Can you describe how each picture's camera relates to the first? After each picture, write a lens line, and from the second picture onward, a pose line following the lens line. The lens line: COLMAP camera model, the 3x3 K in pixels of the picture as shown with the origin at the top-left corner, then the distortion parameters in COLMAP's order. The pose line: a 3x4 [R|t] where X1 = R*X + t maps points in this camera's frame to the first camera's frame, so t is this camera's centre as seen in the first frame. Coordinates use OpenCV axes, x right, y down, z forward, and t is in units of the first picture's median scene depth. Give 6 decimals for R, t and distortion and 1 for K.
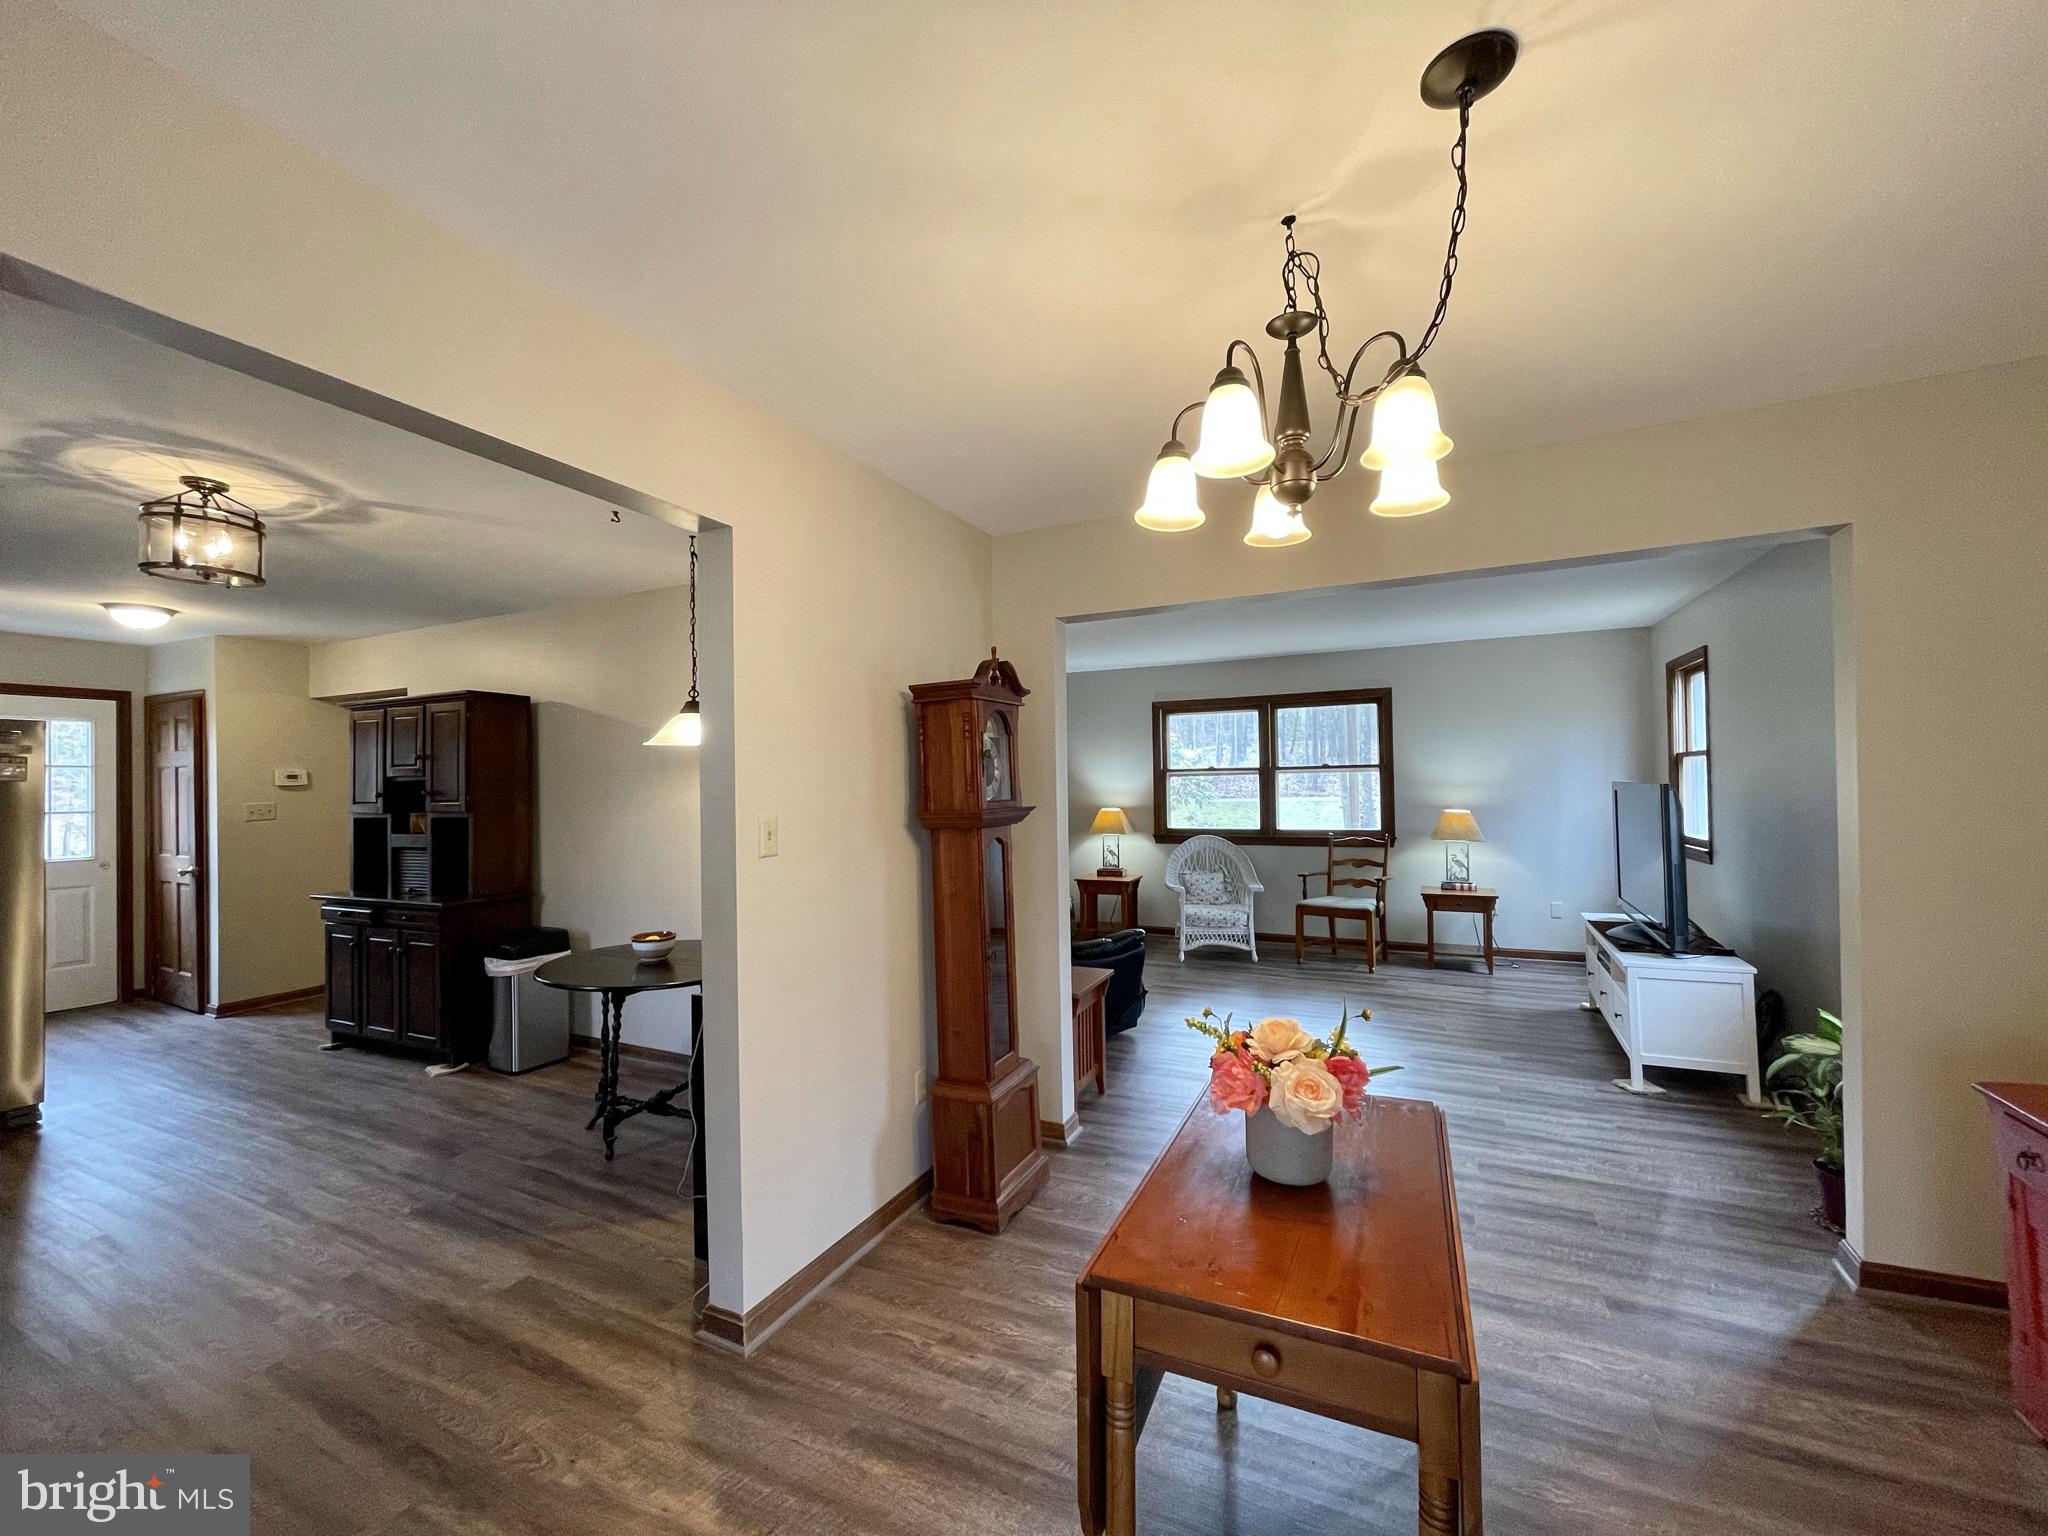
lens RADIAL K [[826.8, 0, 1013.7], [0, 826.8, 770.8], [0, 0, 1]] dist [-0.005617, 0.002640]
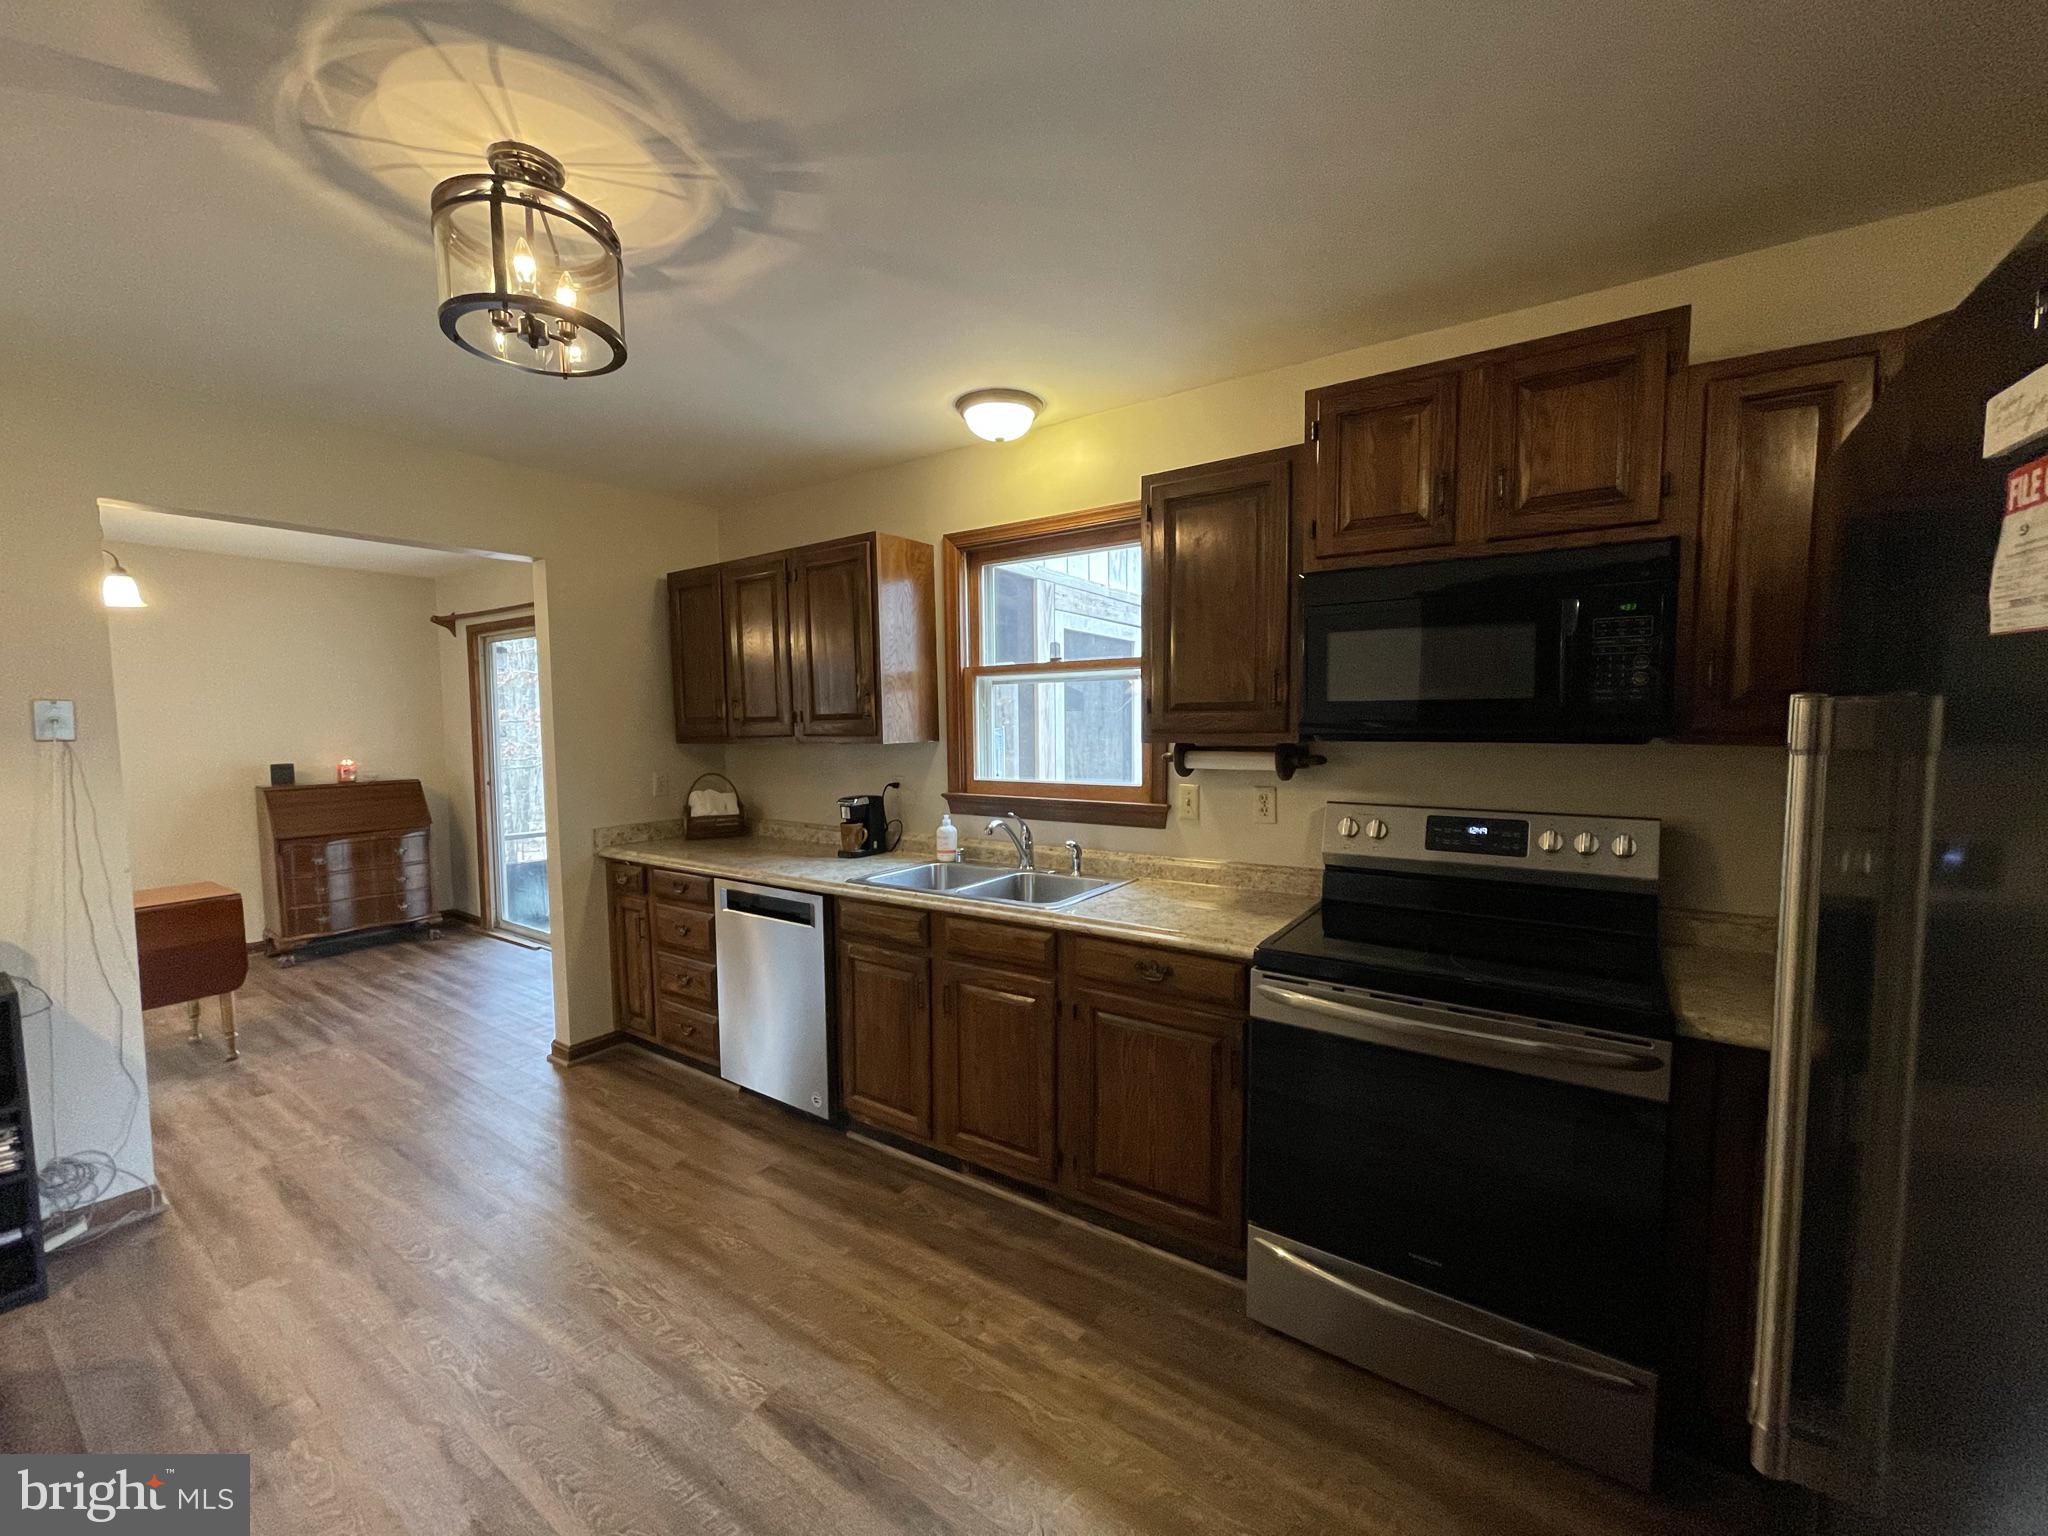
lens RADIAL K [[826.8, 0, 1016.8], [0, 826.8, 774.2], [0, 0, 1]] dist [-0.005617, 0.002640]
pose [[-0.987176, 0.016138, 0.158819, -0.798574], [0.024644, 0.998357, 0.051736, 0.020850], [-0.157723, 0.054986, -0.985951, 0.873187]]
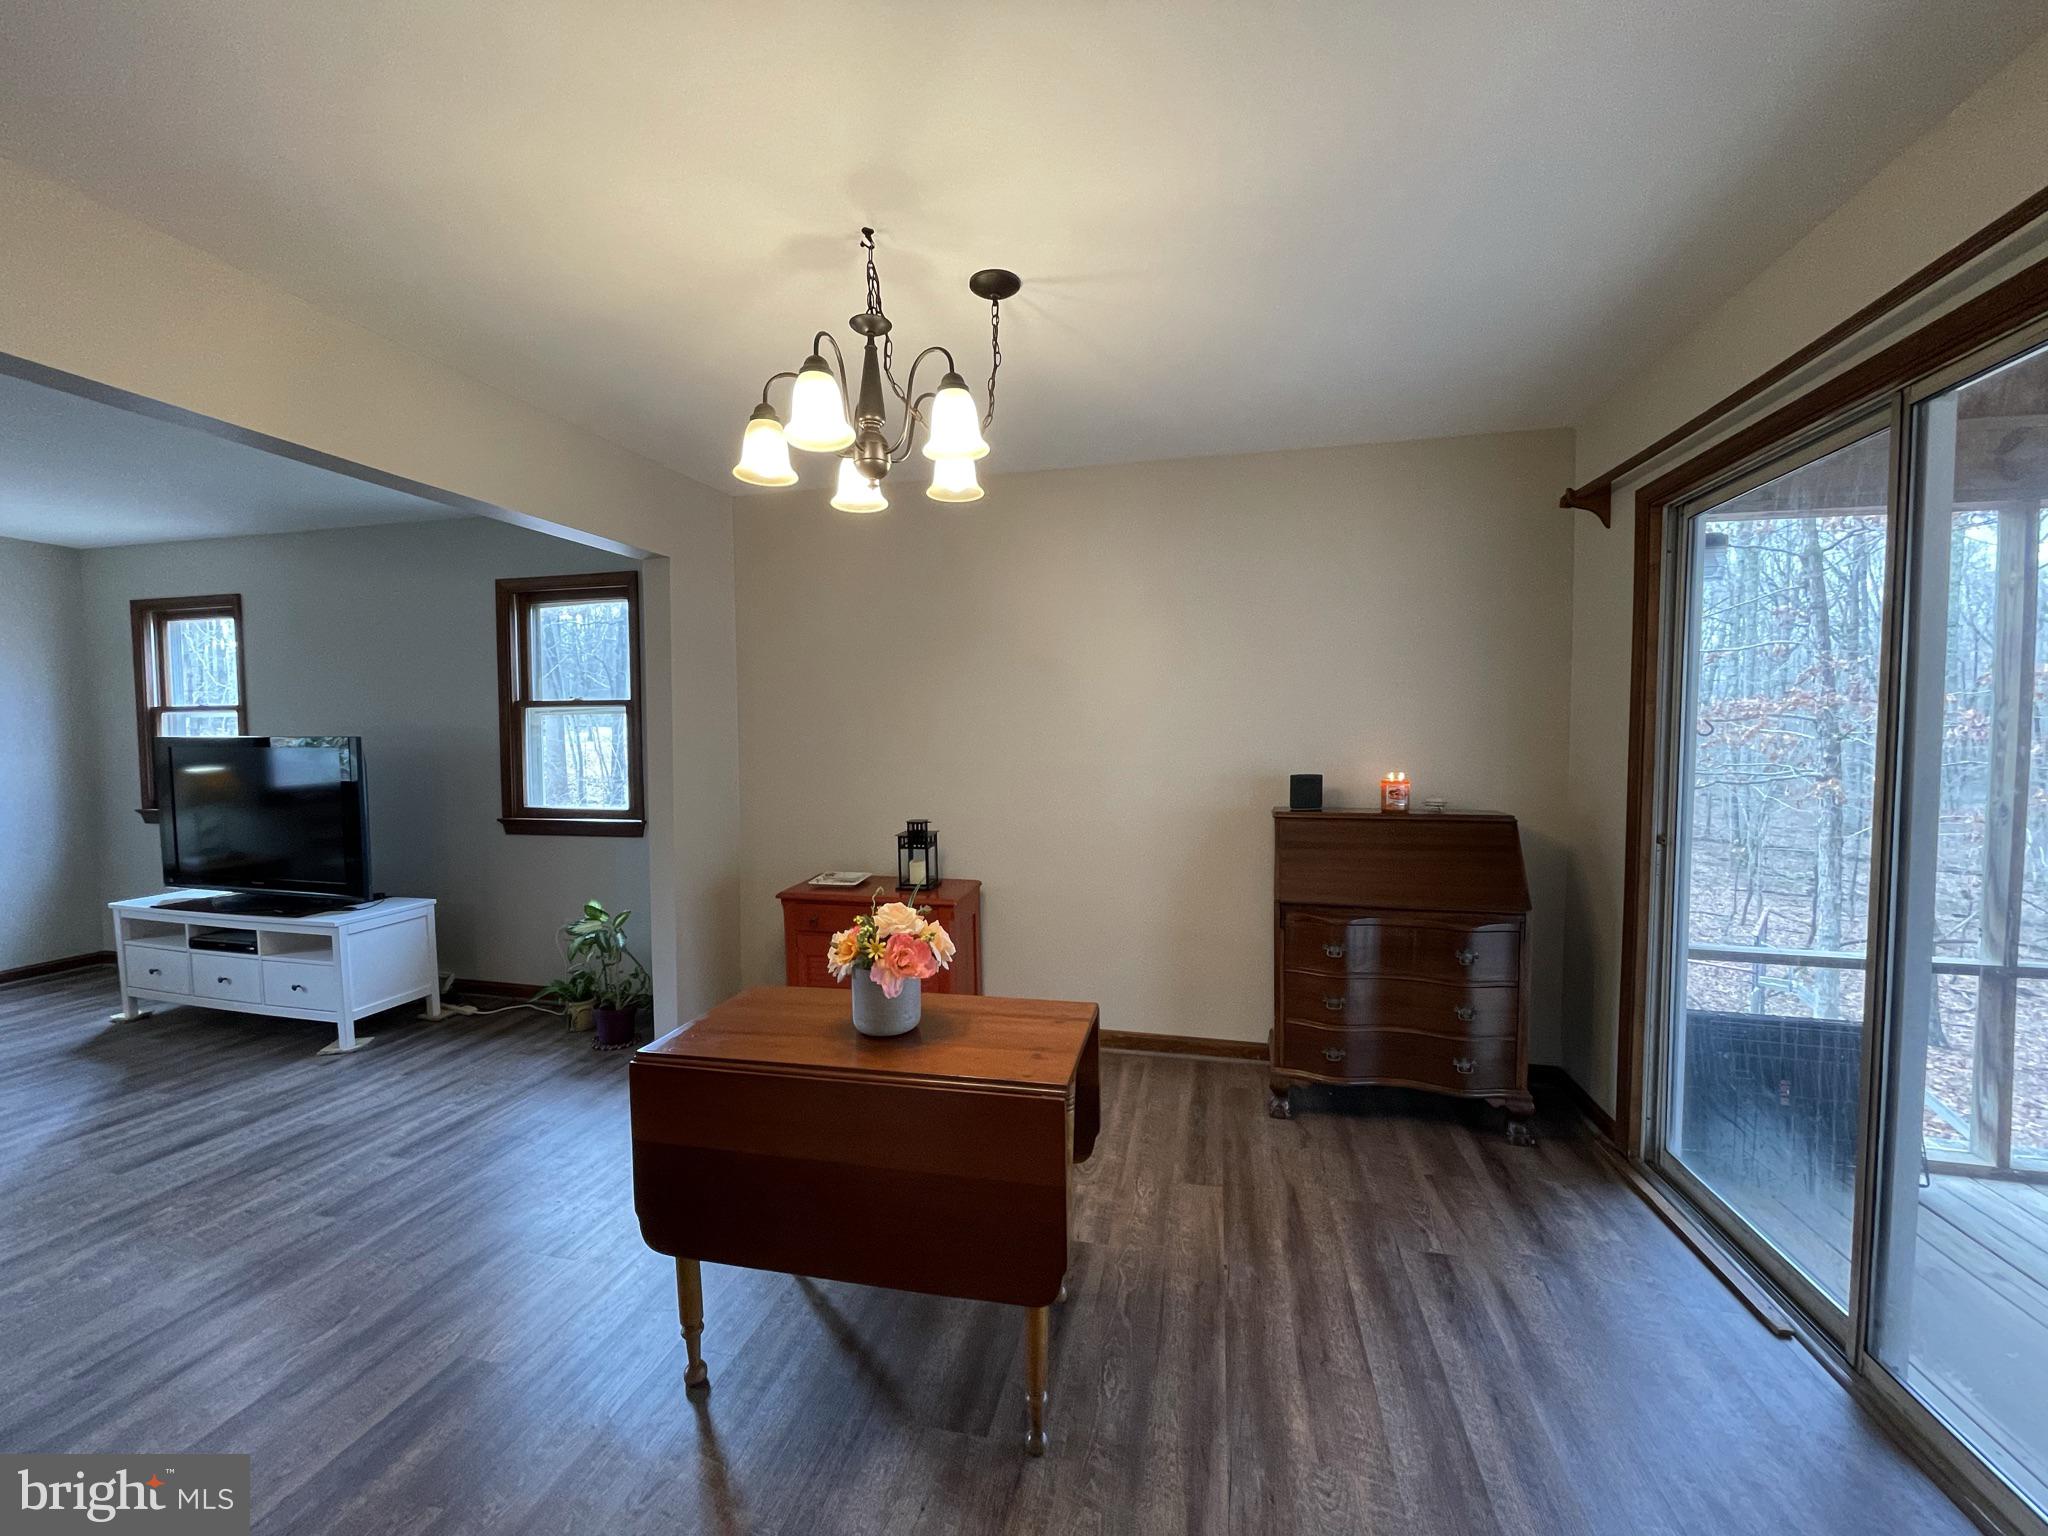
lens RADIAL K [[826.8, 0, 1022.1], [0, 826.8, 765.7], [0, 0, 1]] dist [-0.005617, 0.002640]
pose [[-0.217154, -0.023061, 0.975865, -0.308099], [-0.005841, 0.999734, 0.022325, 0.019232], [-0.976120, -0.000852, -0.217230, 0.360056]]
